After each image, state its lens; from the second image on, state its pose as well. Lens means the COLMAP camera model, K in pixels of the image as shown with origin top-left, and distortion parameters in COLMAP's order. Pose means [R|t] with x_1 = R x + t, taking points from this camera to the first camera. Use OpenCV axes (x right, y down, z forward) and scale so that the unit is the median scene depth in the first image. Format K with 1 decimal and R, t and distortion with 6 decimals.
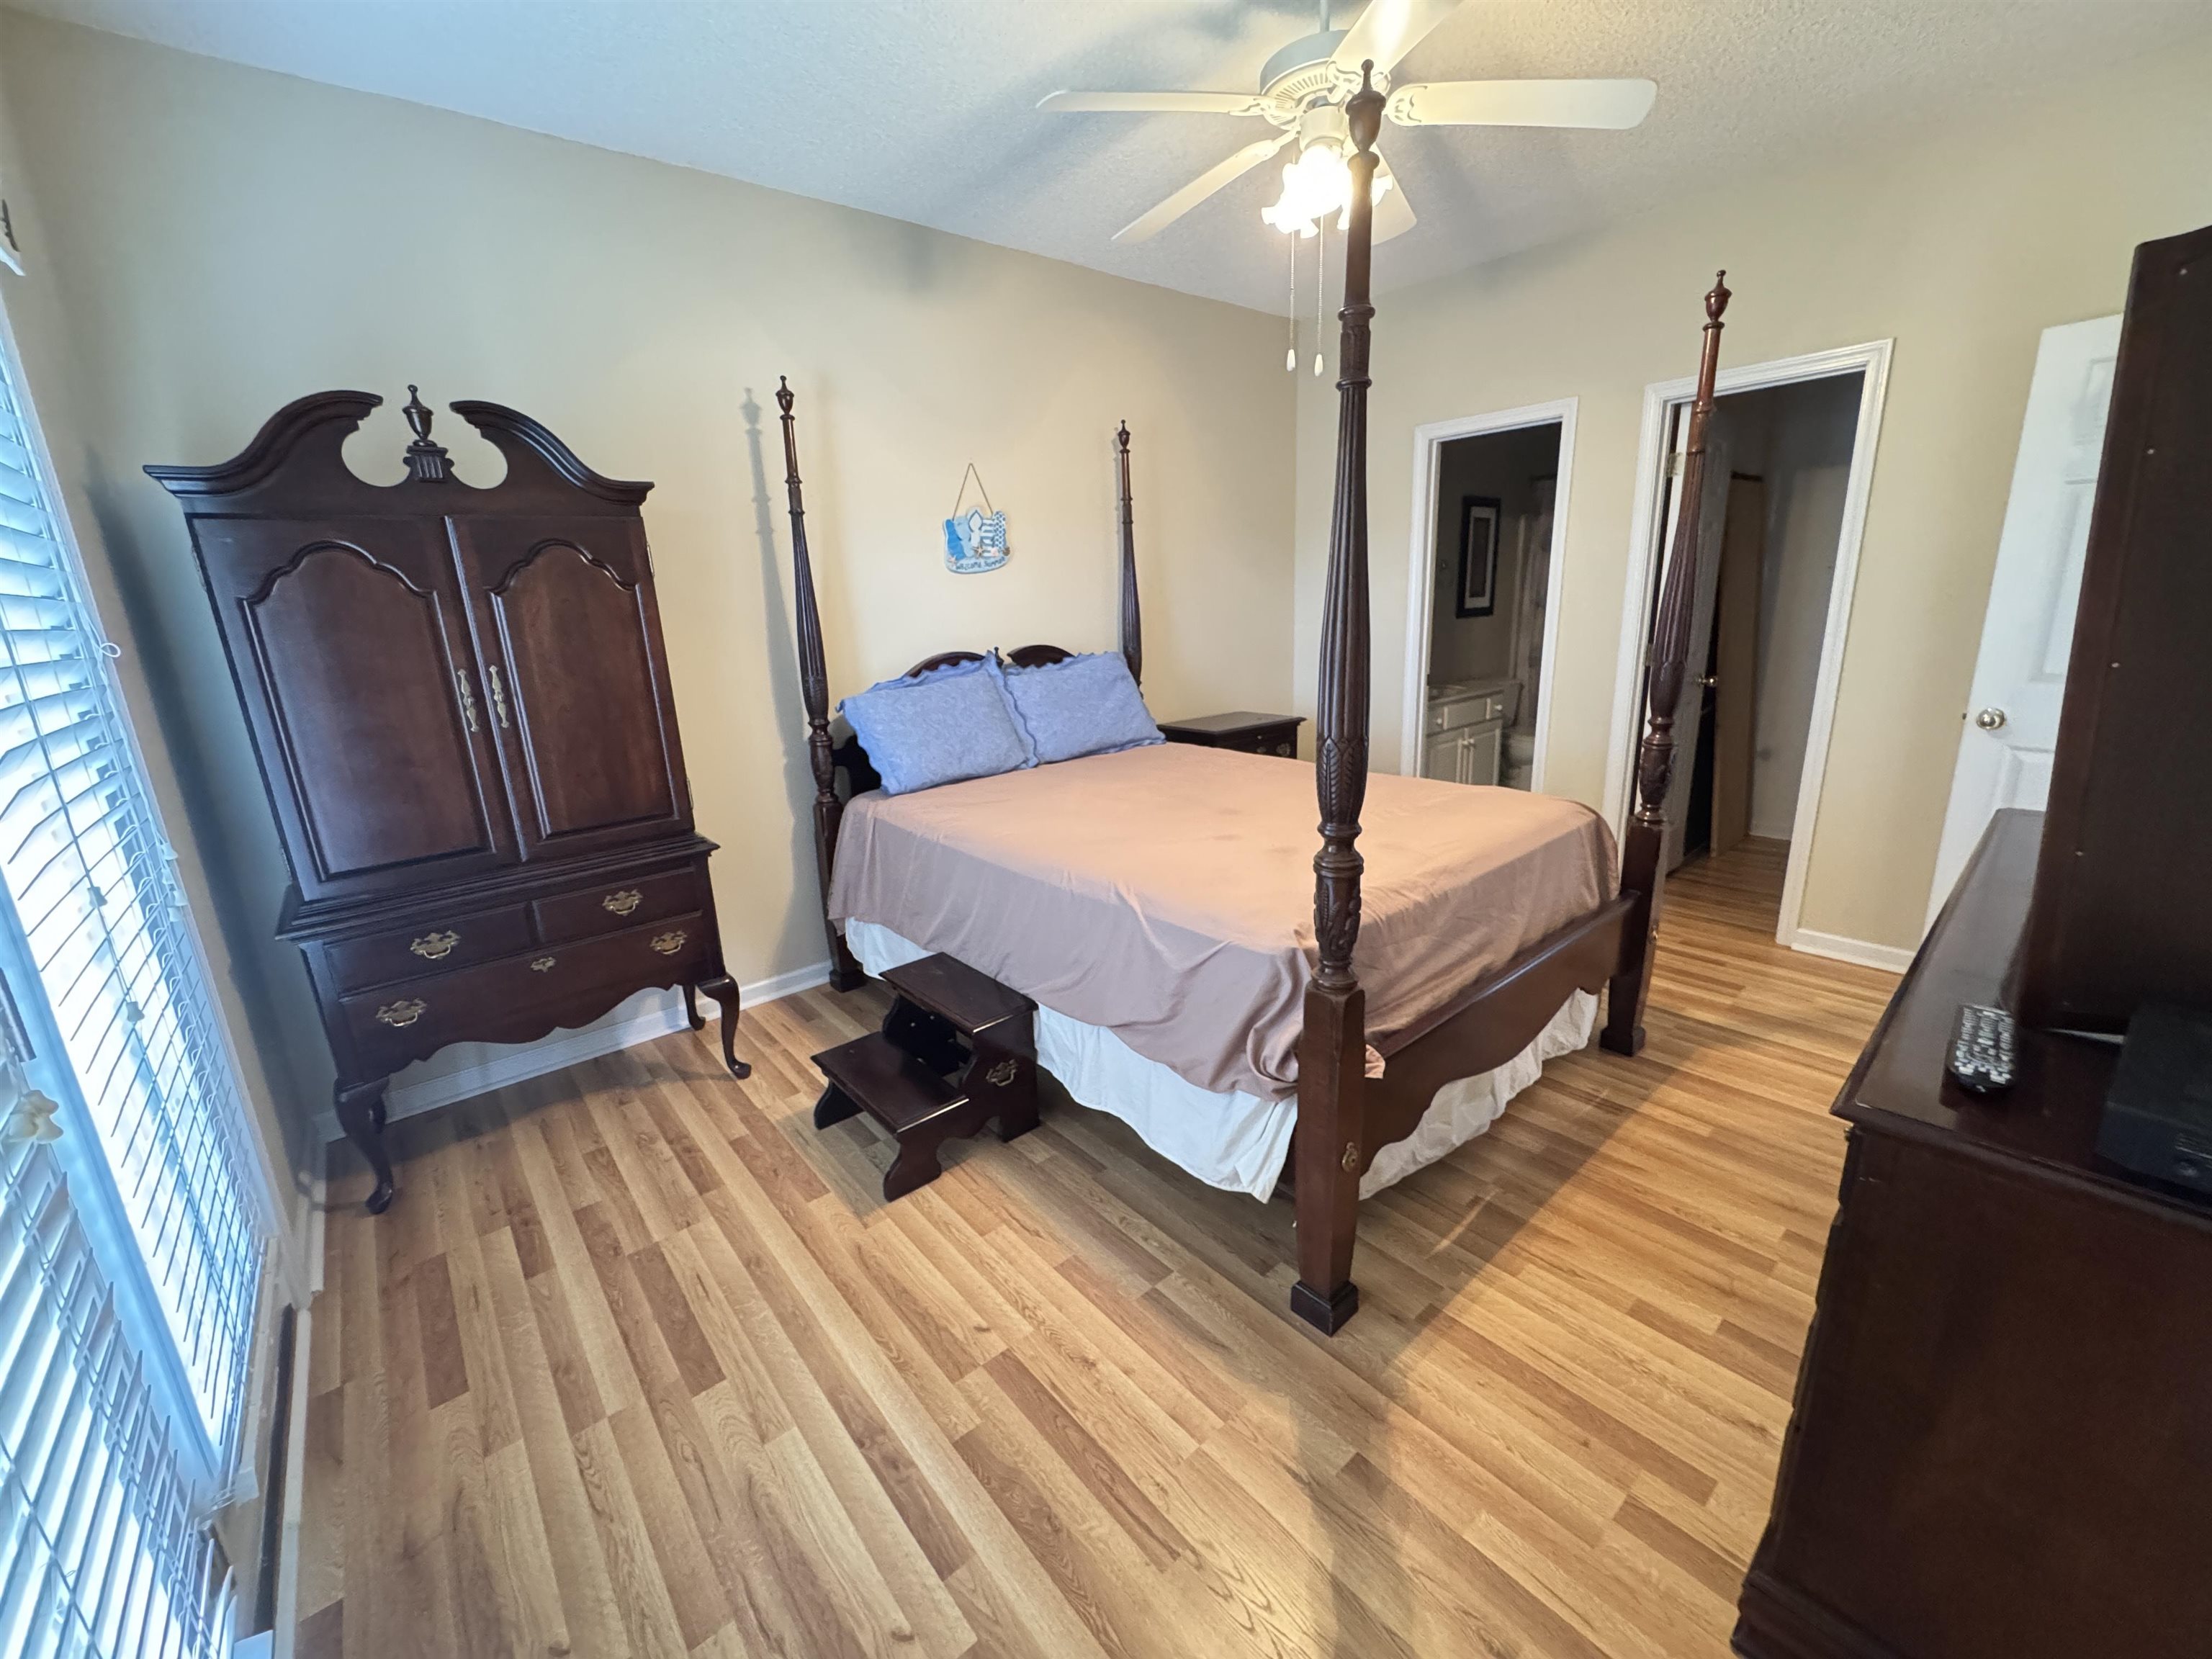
lens RADIAL K [[887.6, 0, 1104.1], [0, 887.6, 828.3], [0, 0, 1]] dist [-0.002225, -0.000595]
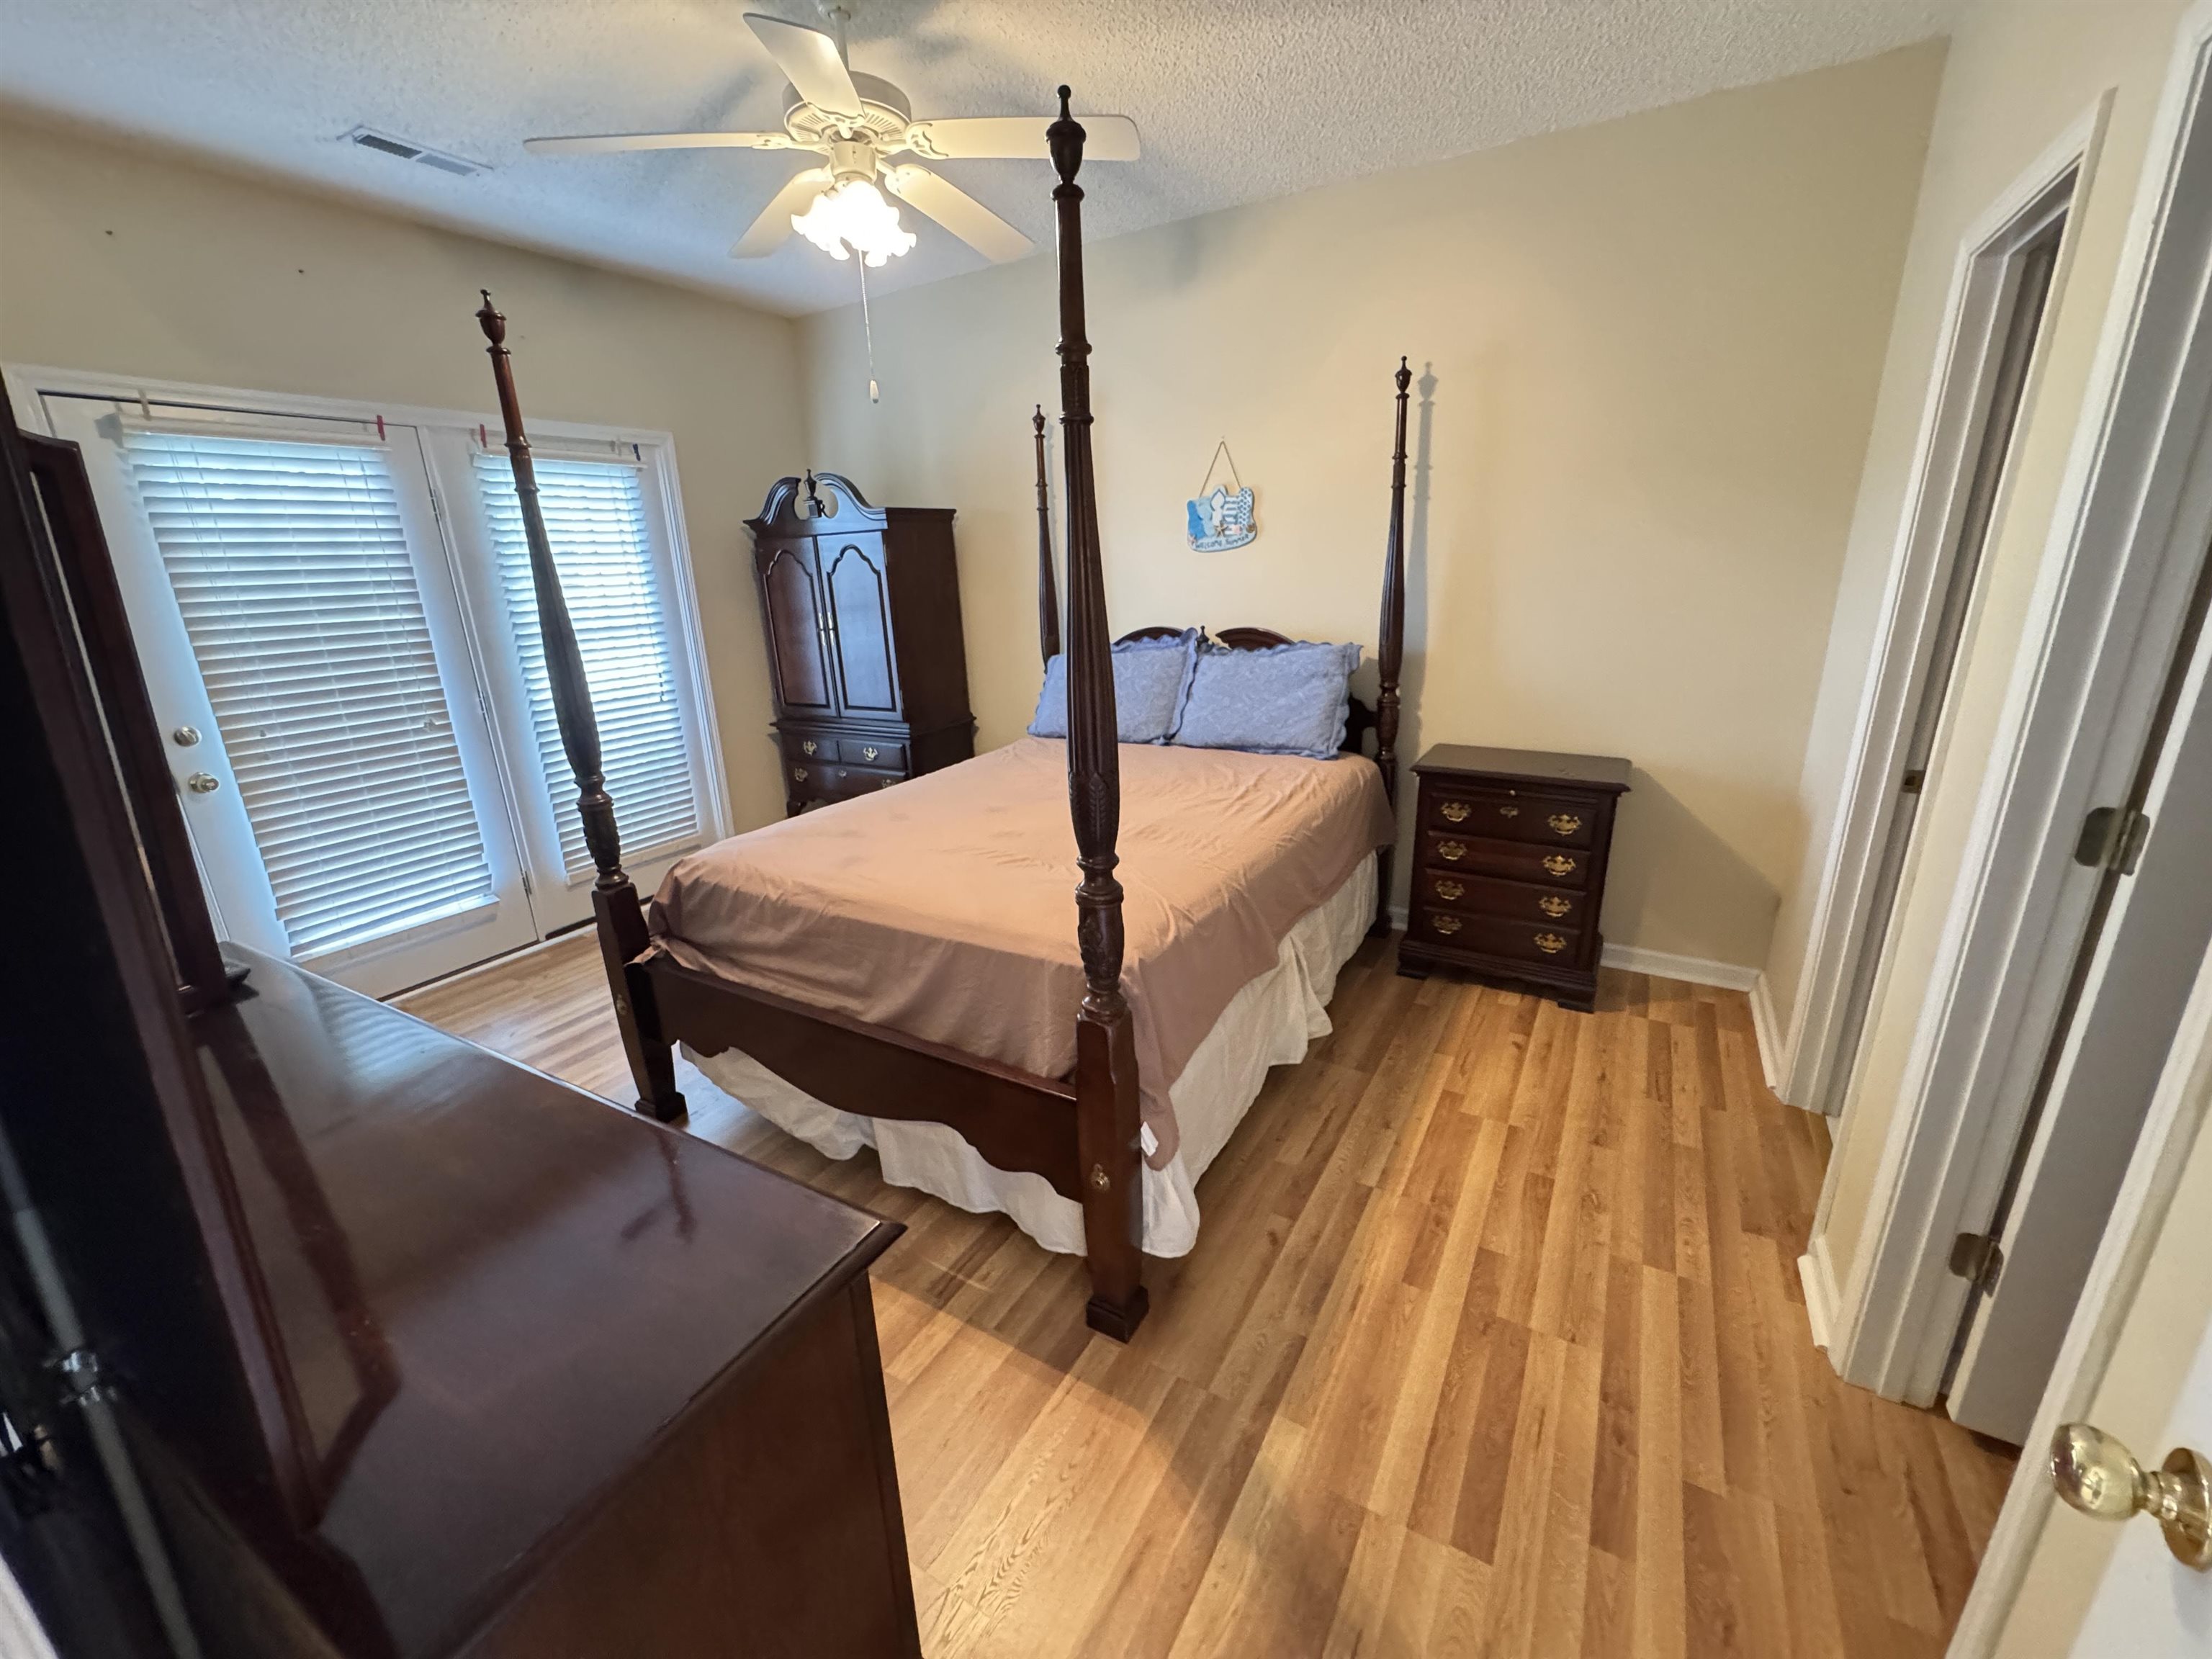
lens RADIAL K [[887.6, 0, 1104.1], [0, 887.6, 828.3], [0, 0, 1]] dist [-0.002225, -0.000595]
pose [[0.324850, 0.302144, -0.896204, 0.845575], [-0.223504, 0.945281, 0.237675, -0.204820], [0.918977, 0.123097, 0.374605, 0.550887]]
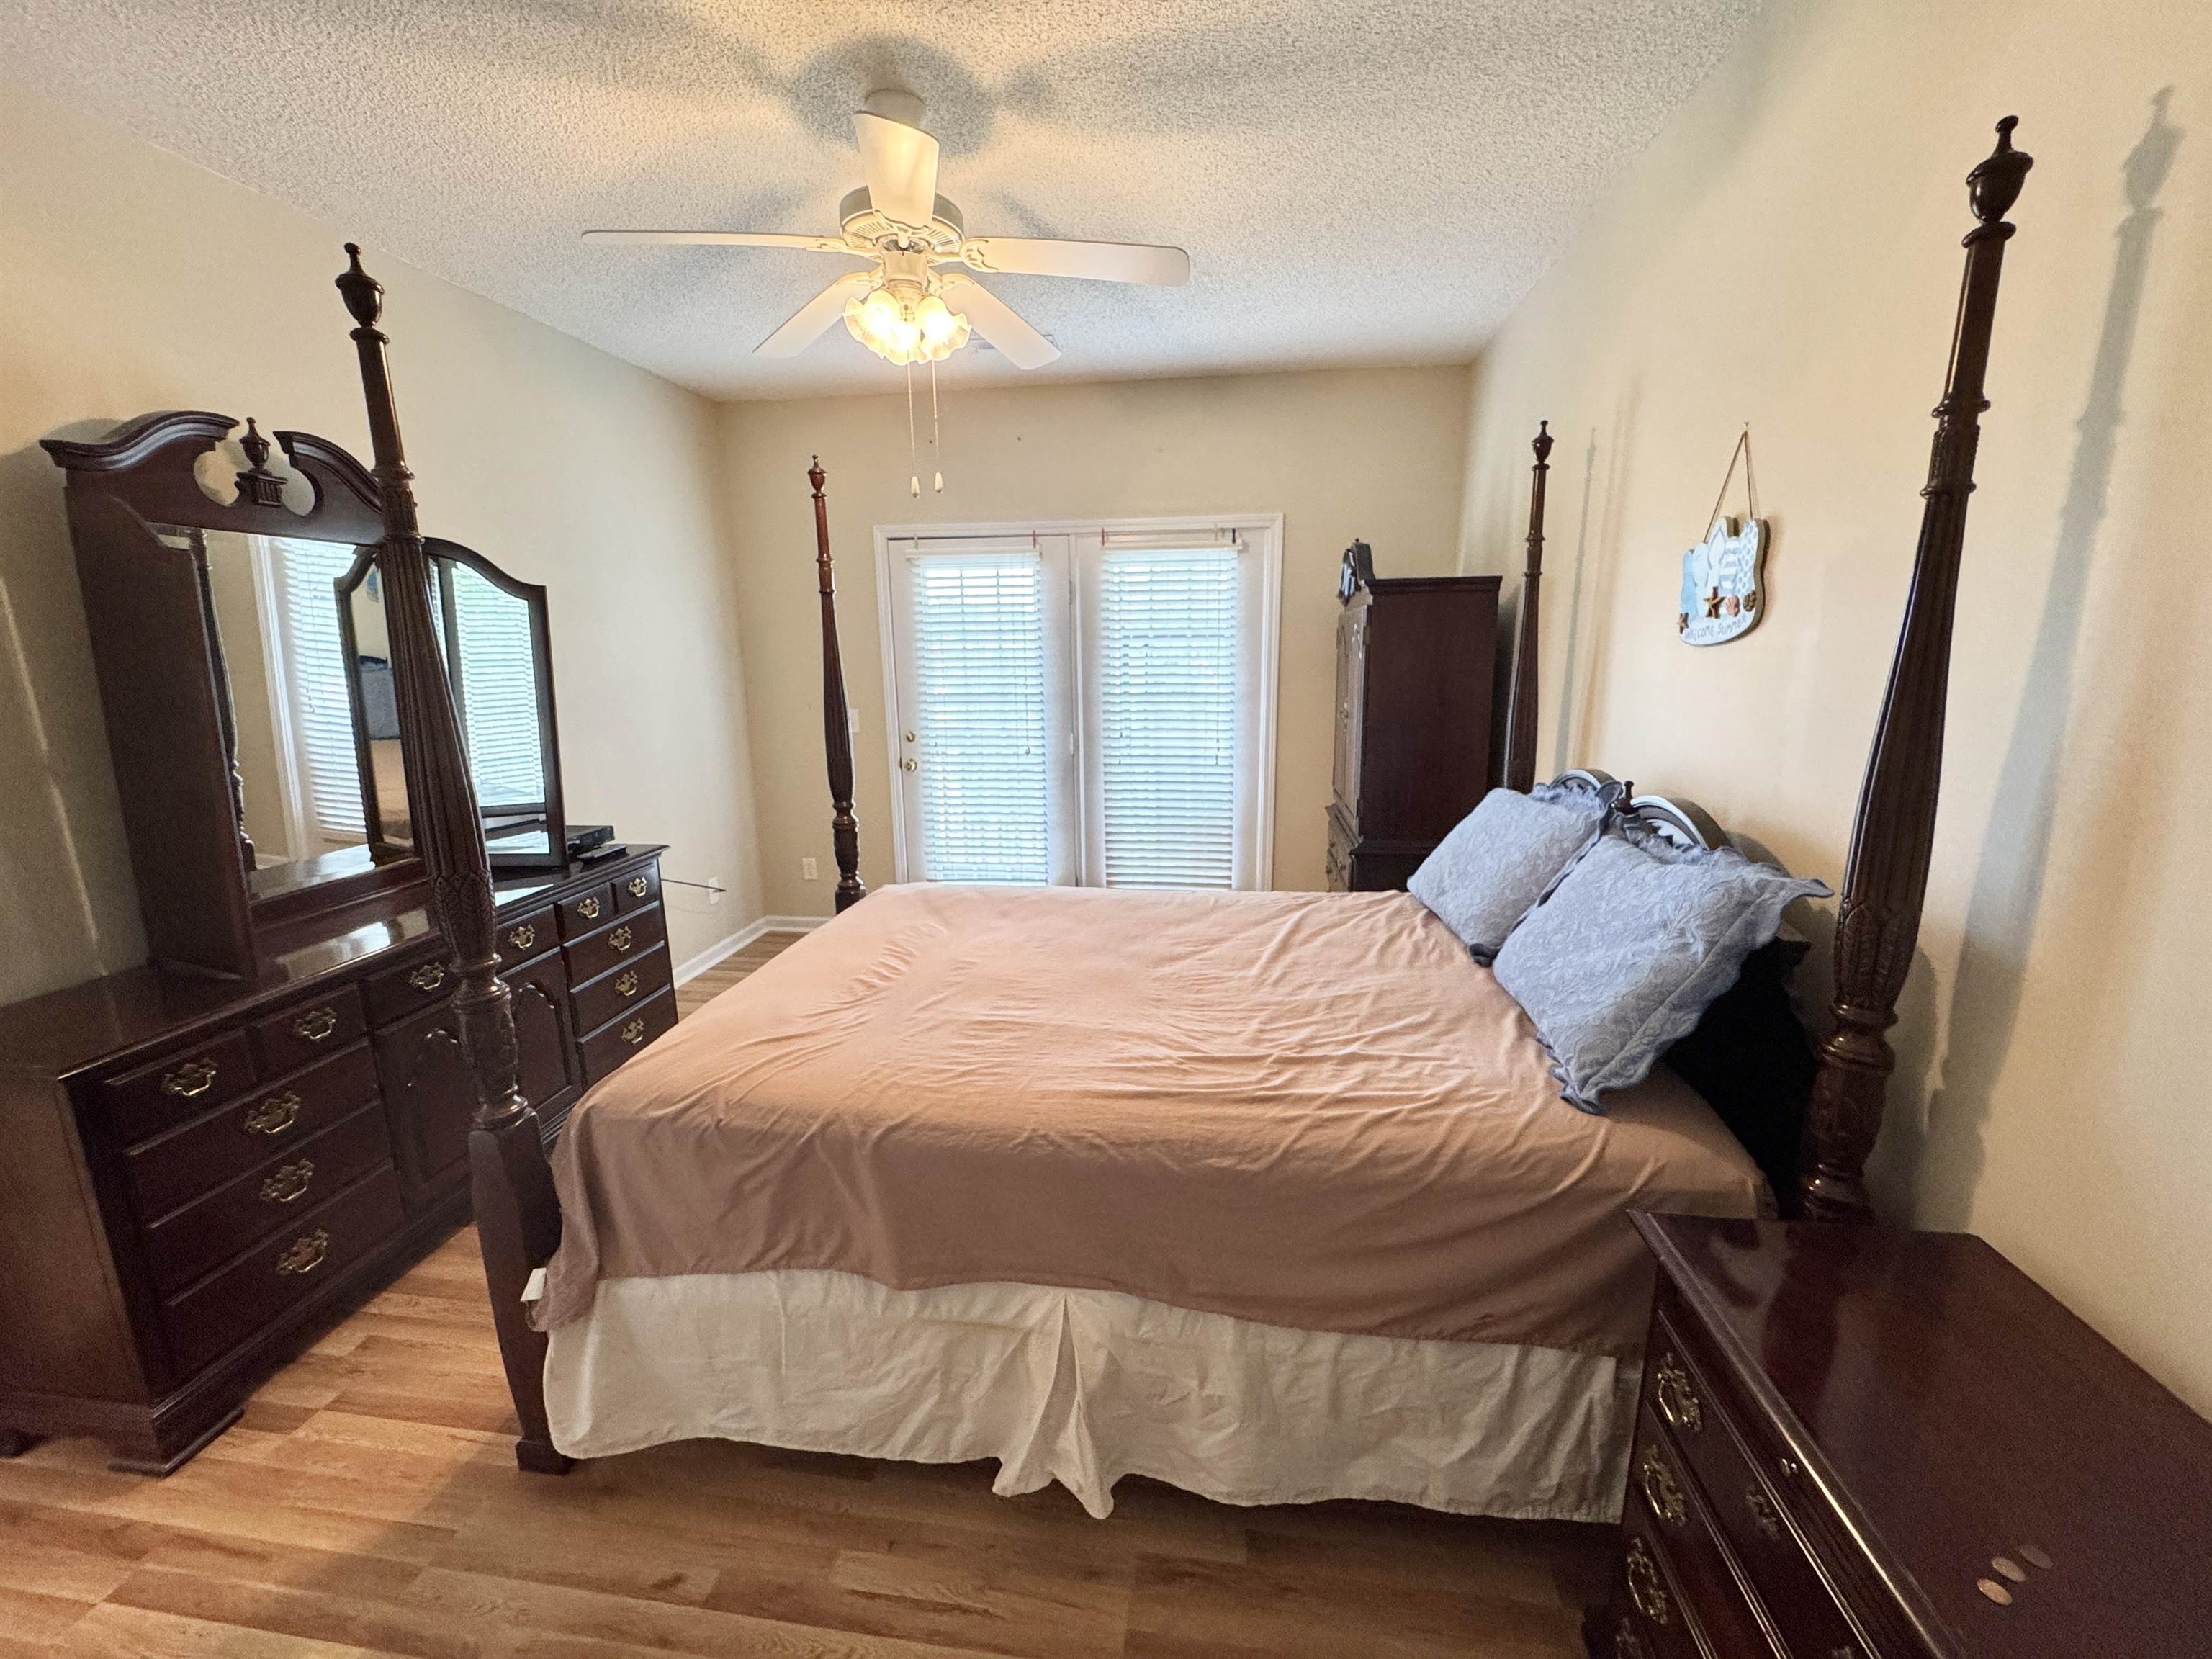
lens RADIAL K [[887.6, 0, 1104.1], [0, 887.6, 828.3], [0, 0, 1]] dist [-0.002225, -0.000595]
pose [[-0.750456, 0.182000, -0.635368, 0.484533], [-0.131032, 0.901284, 0.412937, -0.367743], [0.647802, 0.393144, -0.652526, 1.180116]]
